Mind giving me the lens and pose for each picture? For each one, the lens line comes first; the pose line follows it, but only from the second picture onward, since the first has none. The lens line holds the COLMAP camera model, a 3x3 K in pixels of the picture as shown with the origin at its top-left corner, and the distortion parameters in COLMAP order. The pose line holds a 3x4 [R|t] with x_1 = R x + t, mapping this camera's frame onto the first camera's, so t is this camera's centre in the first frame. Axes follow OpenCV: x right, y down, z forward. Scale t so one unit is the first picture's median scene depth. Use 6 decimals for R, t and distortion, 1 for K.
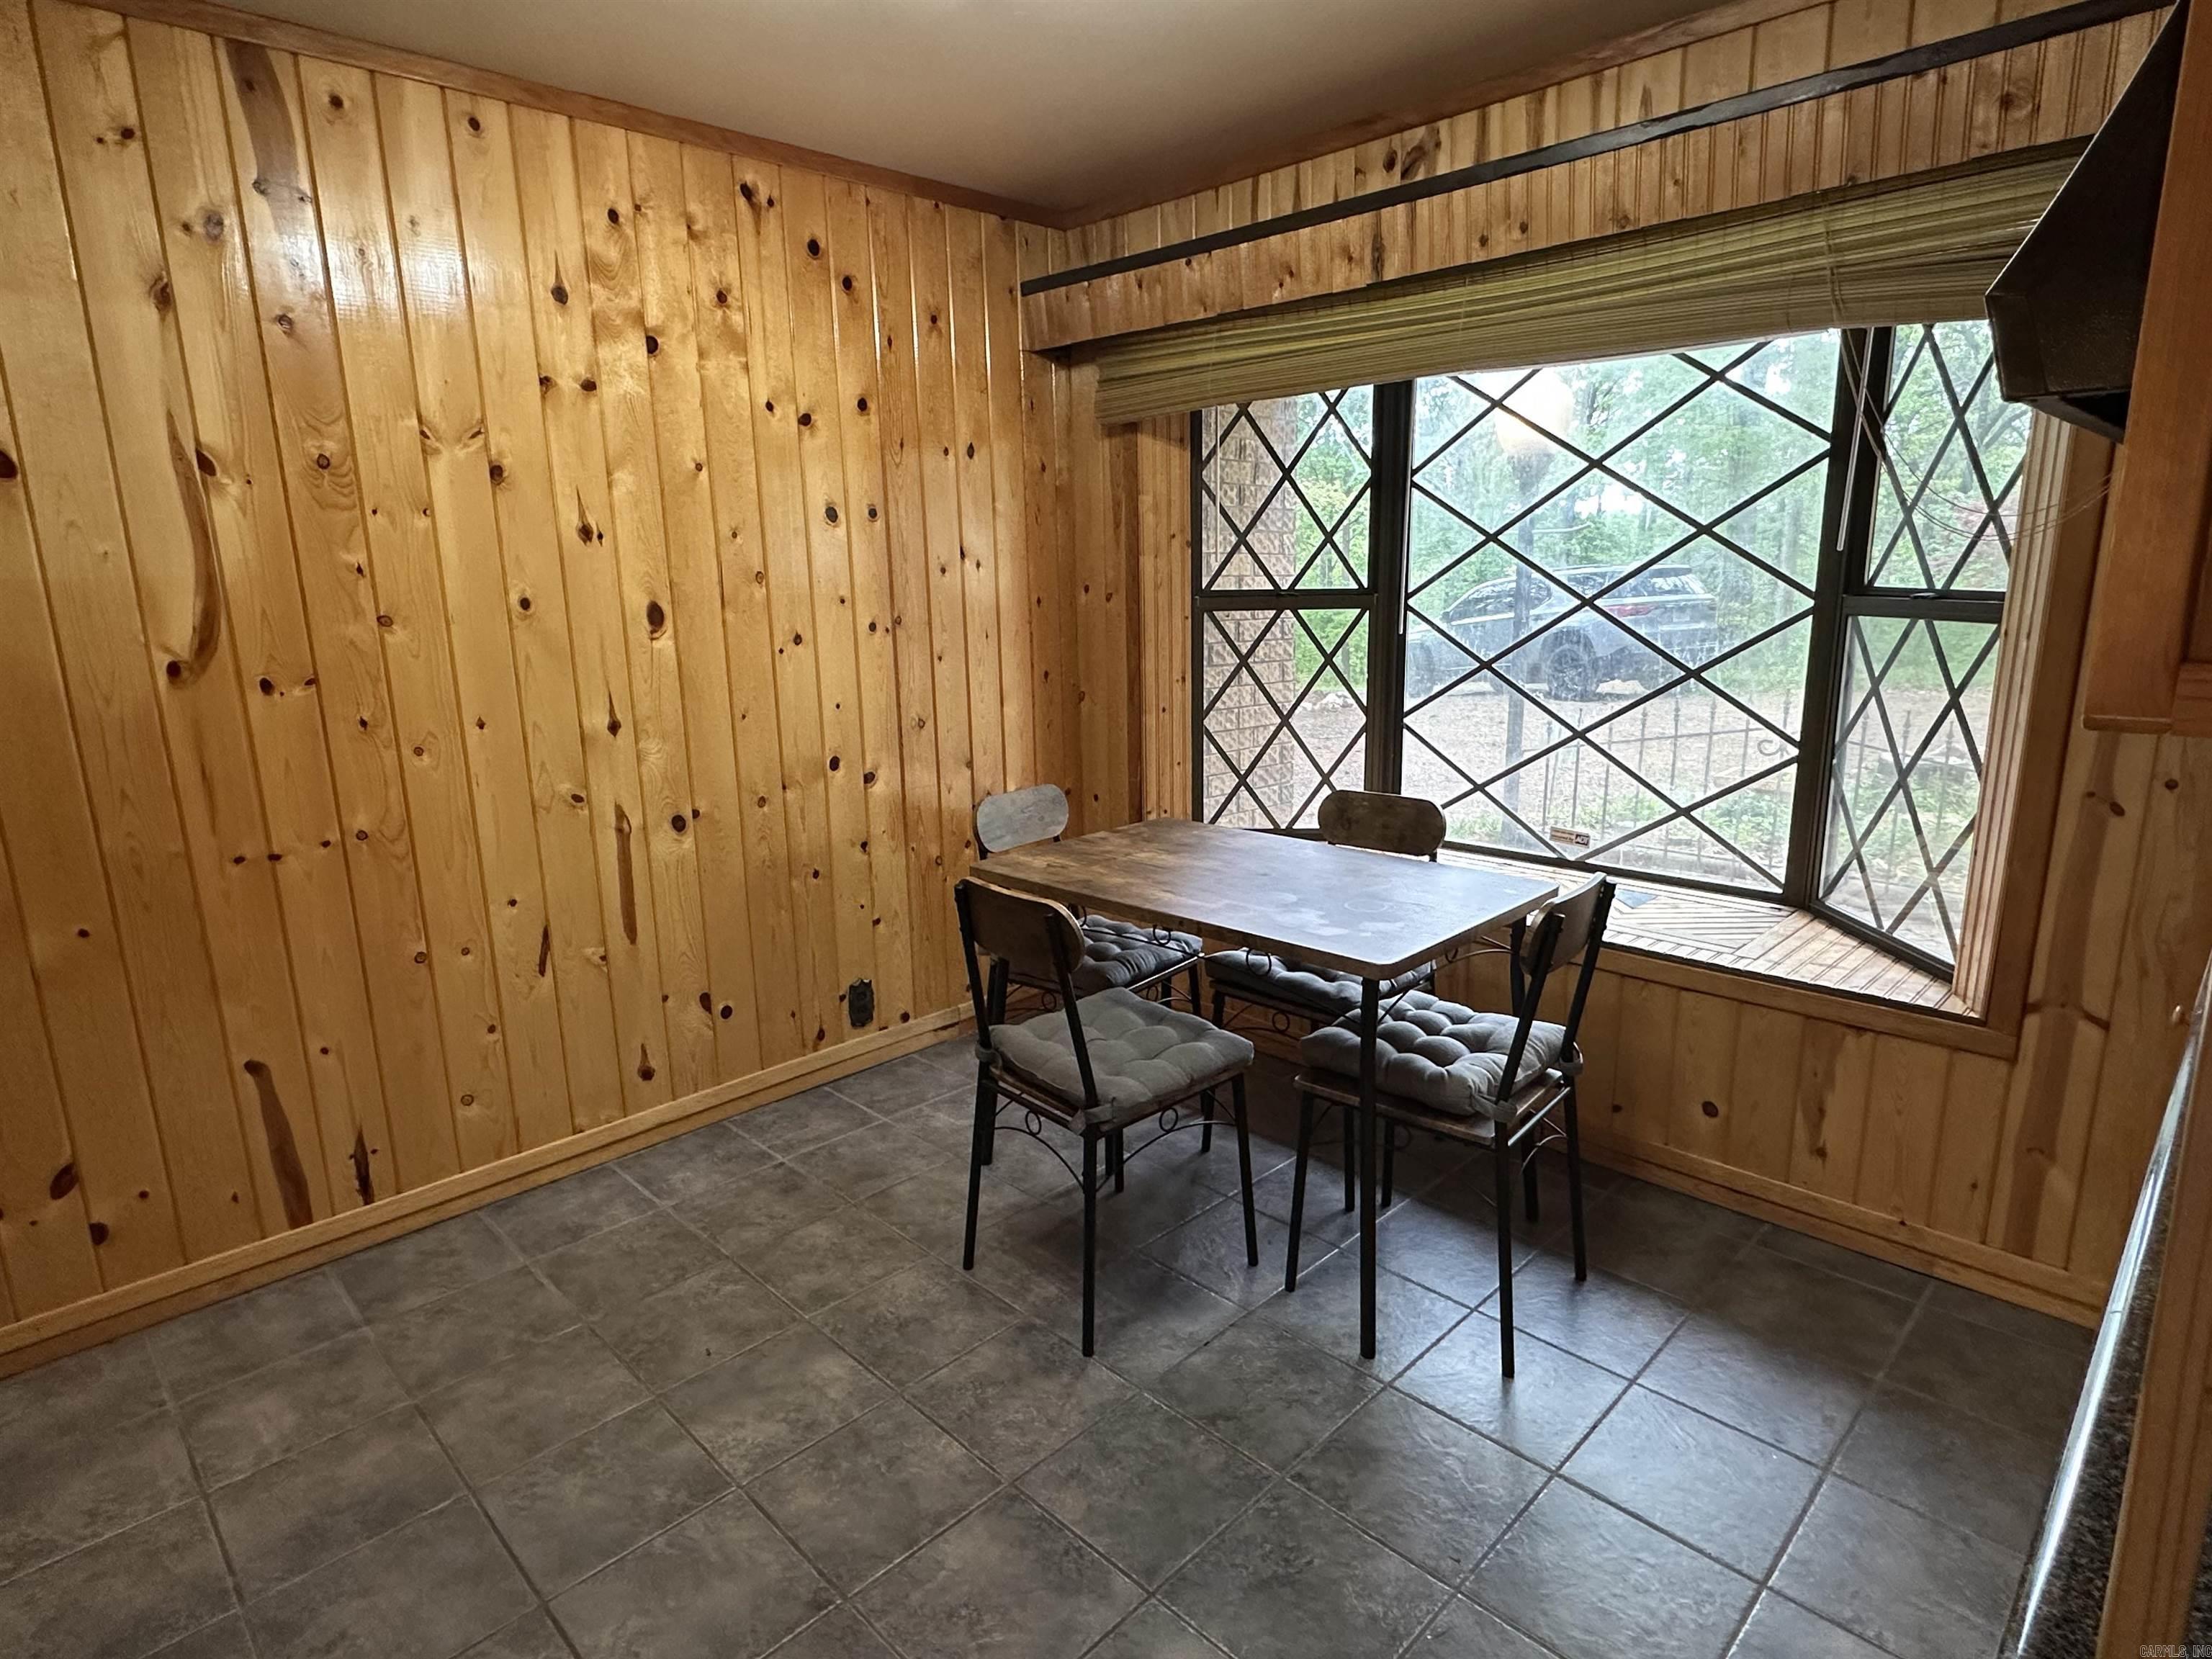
lens RADIAL K [[1202.6, 0, 1096.5], [0, 1202.6, 839.3], [0, 0, 1]] dist [-0.000877, 0.000273]
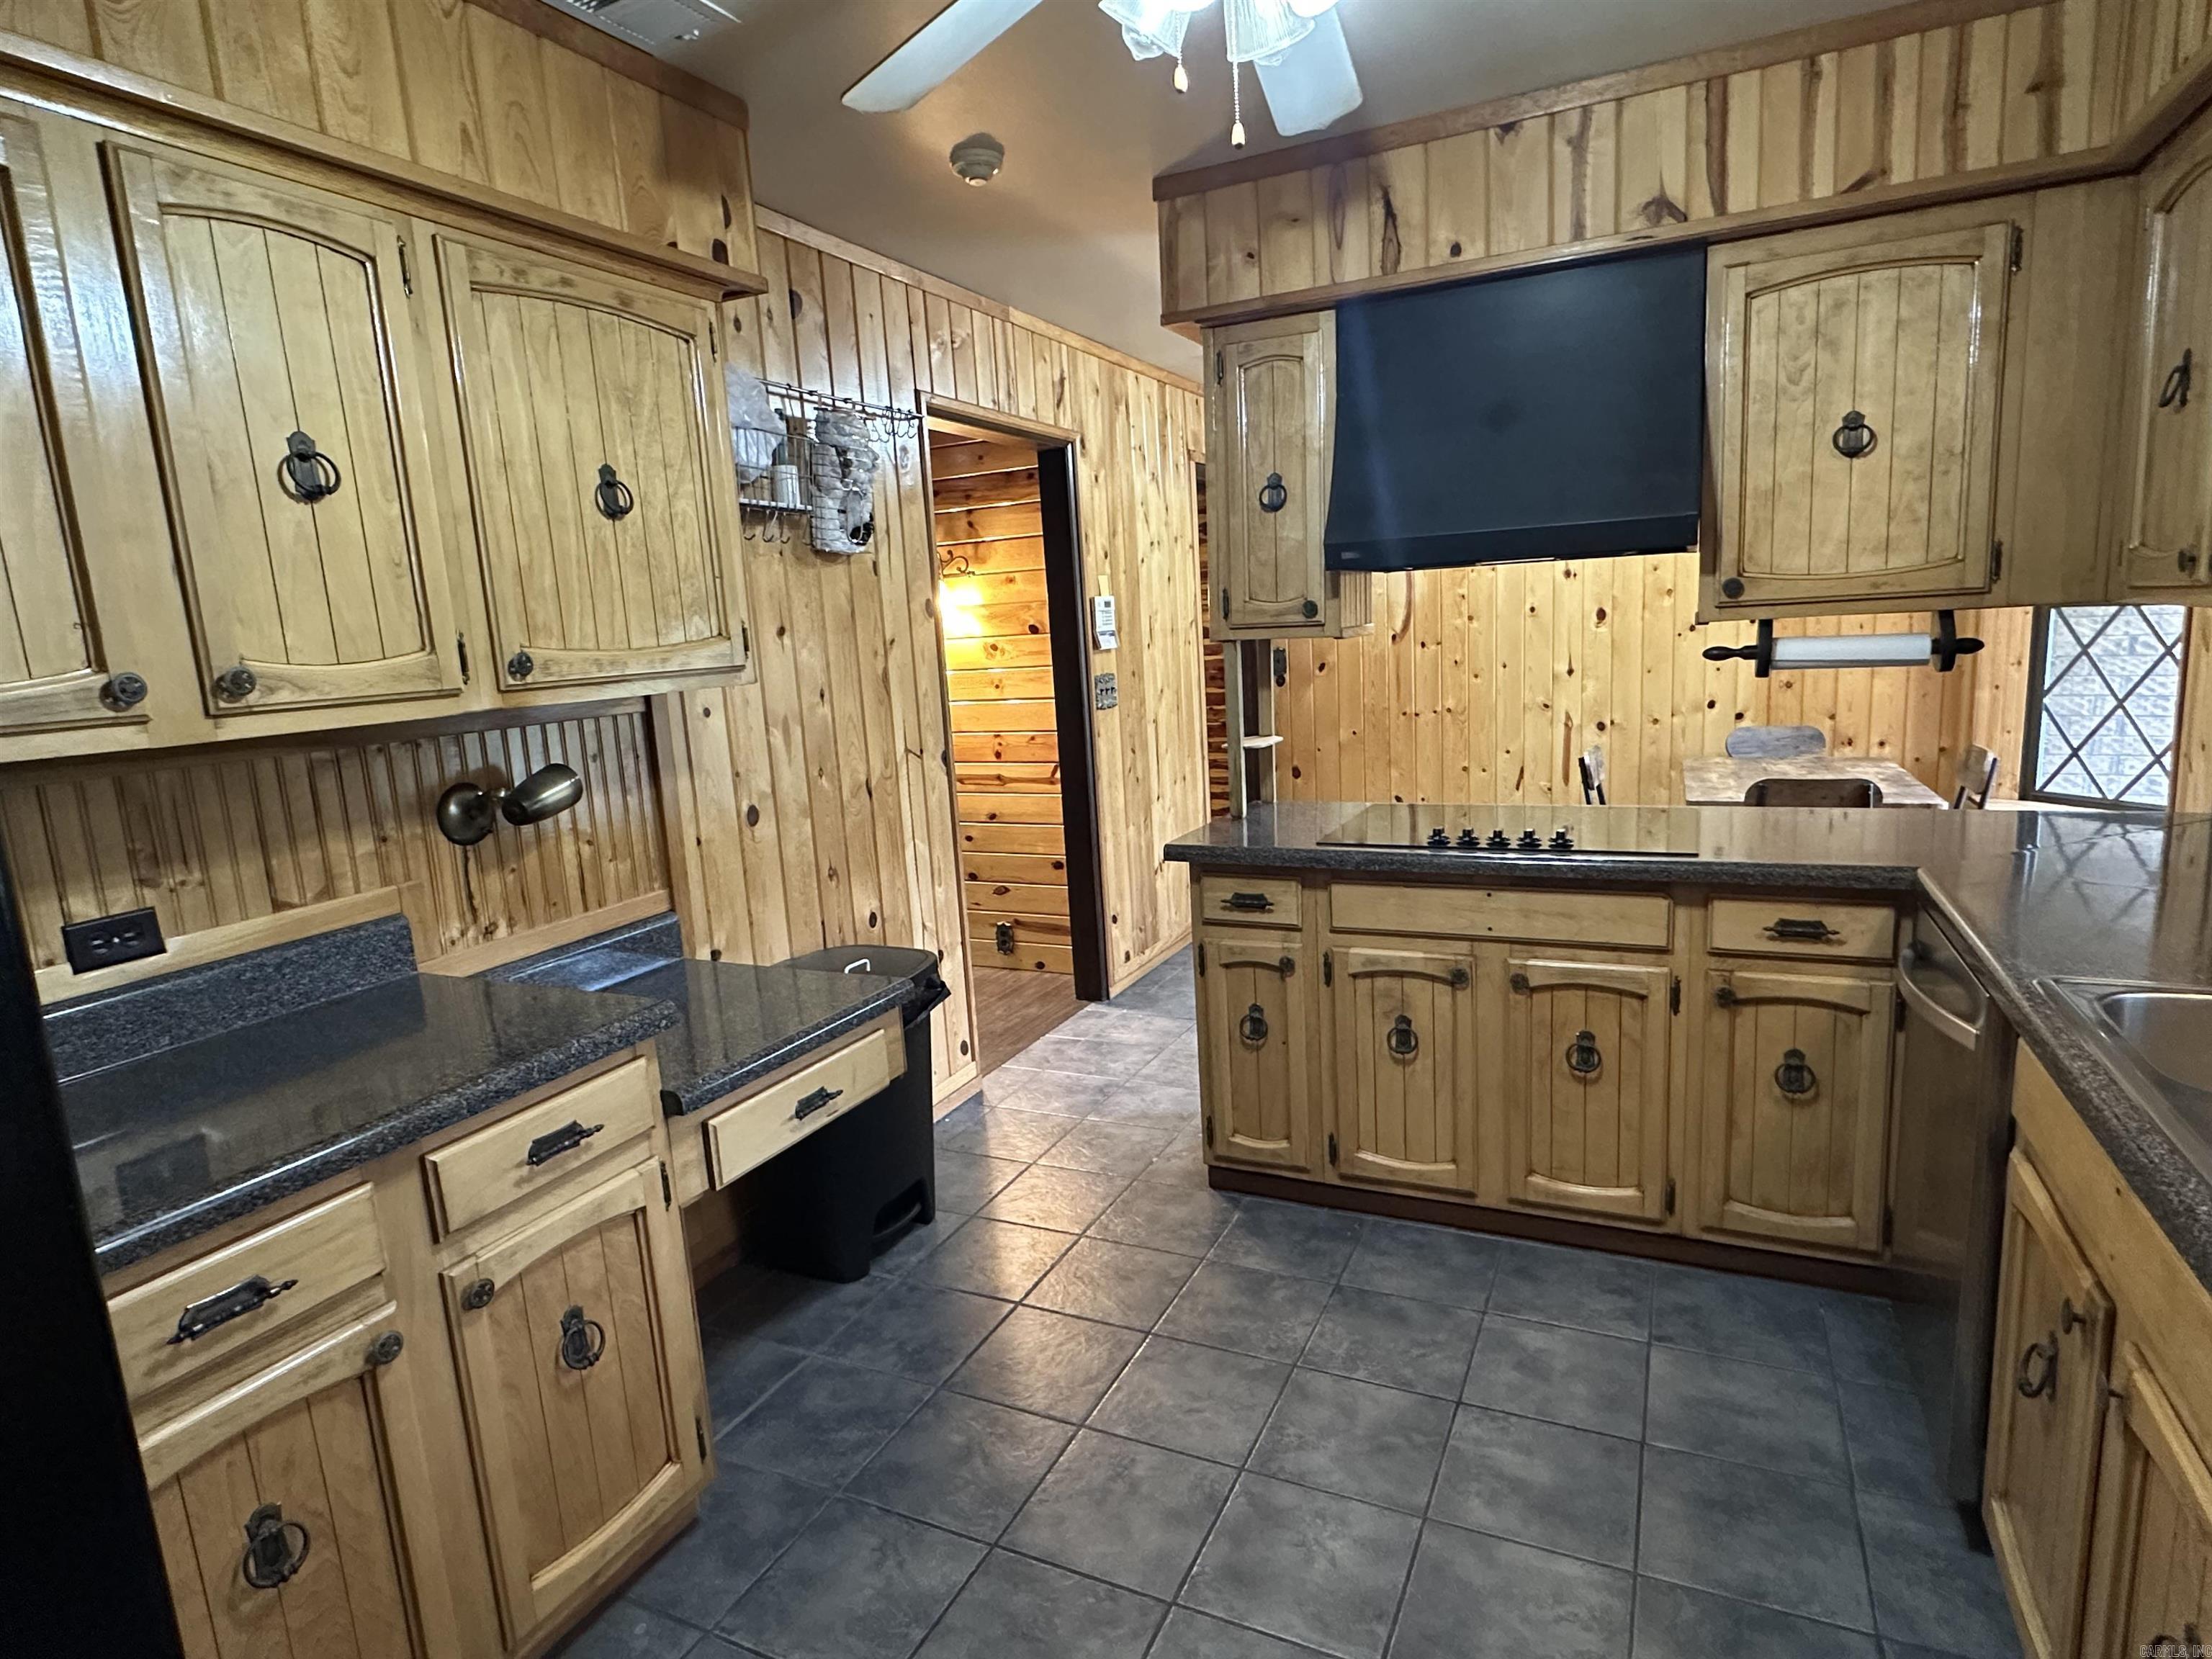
lens RADIAL K [[1188.7, 0, 1104.1], [0, 1188.7, 837.5], [0, 0, 1]] dist [-0.003559, 0.000748]
pose [[0.332790, 0.173692, -0.926867, 1.207376], [-0.158001, 0.979266, 0.126781, 0.046649], [0.929670, 0.104254, 0.353333, -0.369022]]
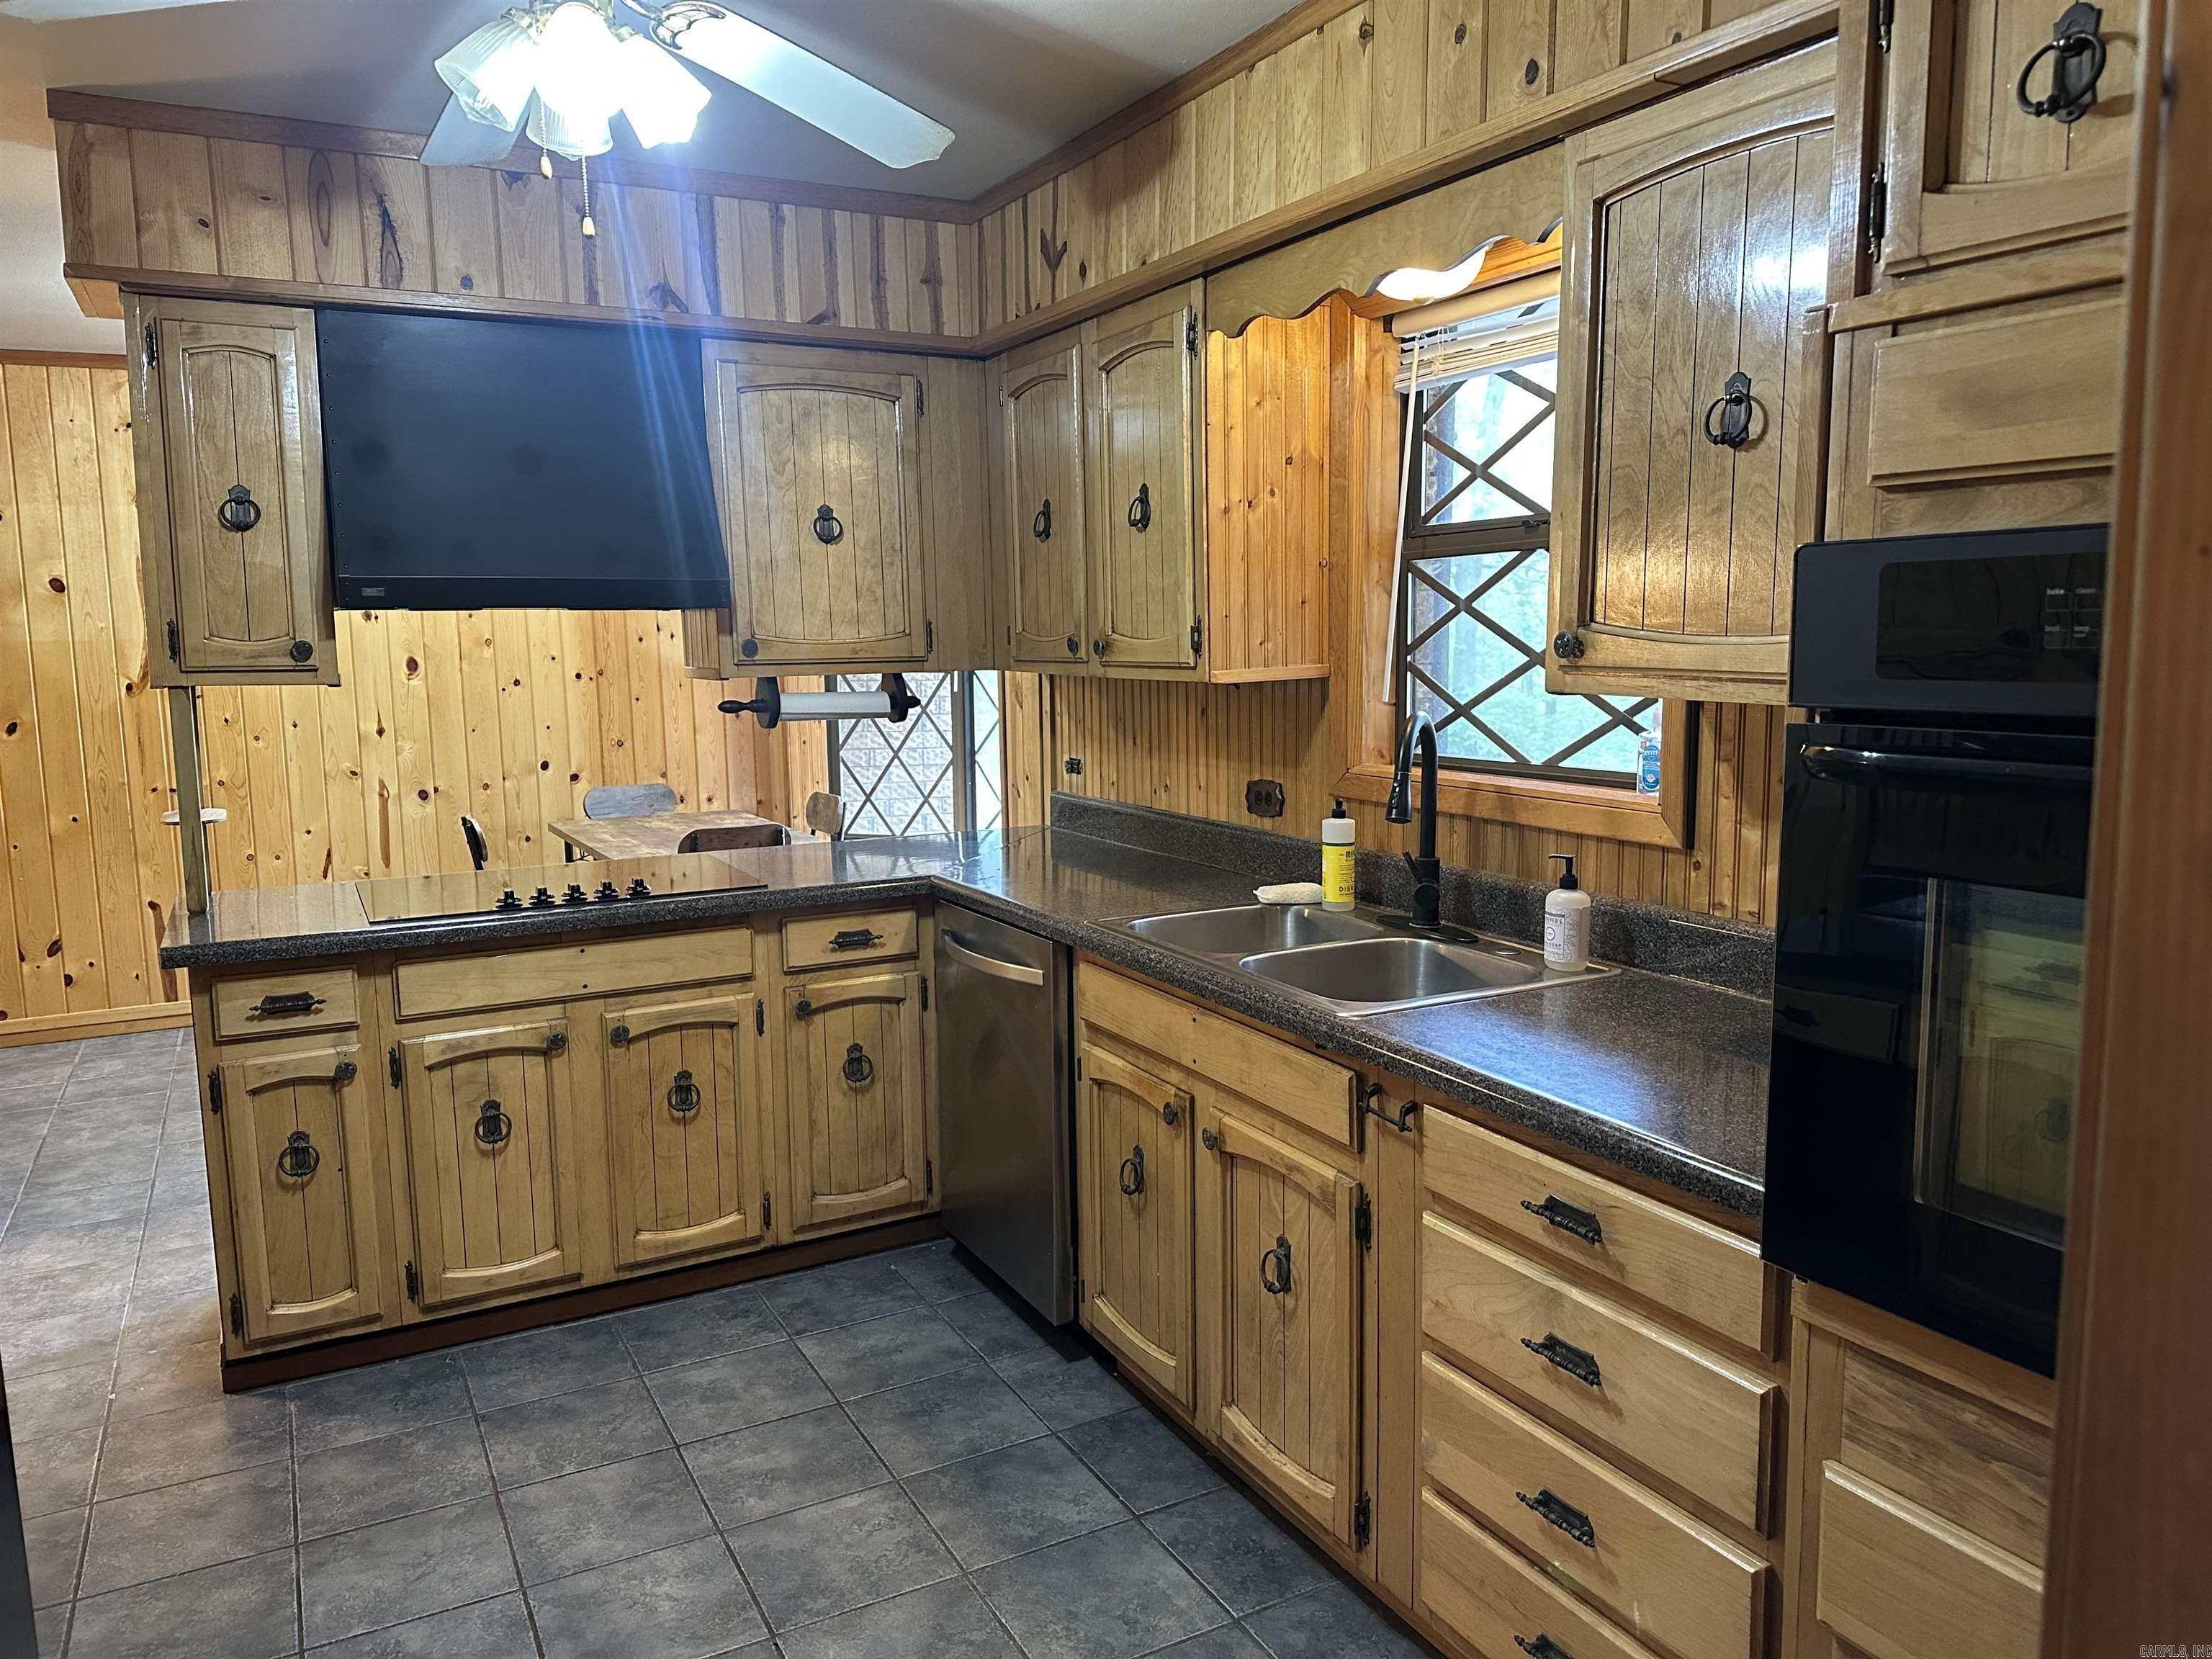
lens RADIAL K [[1560.4, 0, 1069.6], [0, 1560.4, 834.7], [0, 0, 1]] dist [0.075554, -0.081213]
pose [[0.954058, 0.052432, -0.294998, 1.157077], [-0.075652, 0.994823, -0.067852, 0.123463], [0.289913, 0.087052, 0.953086, -0.781224]]
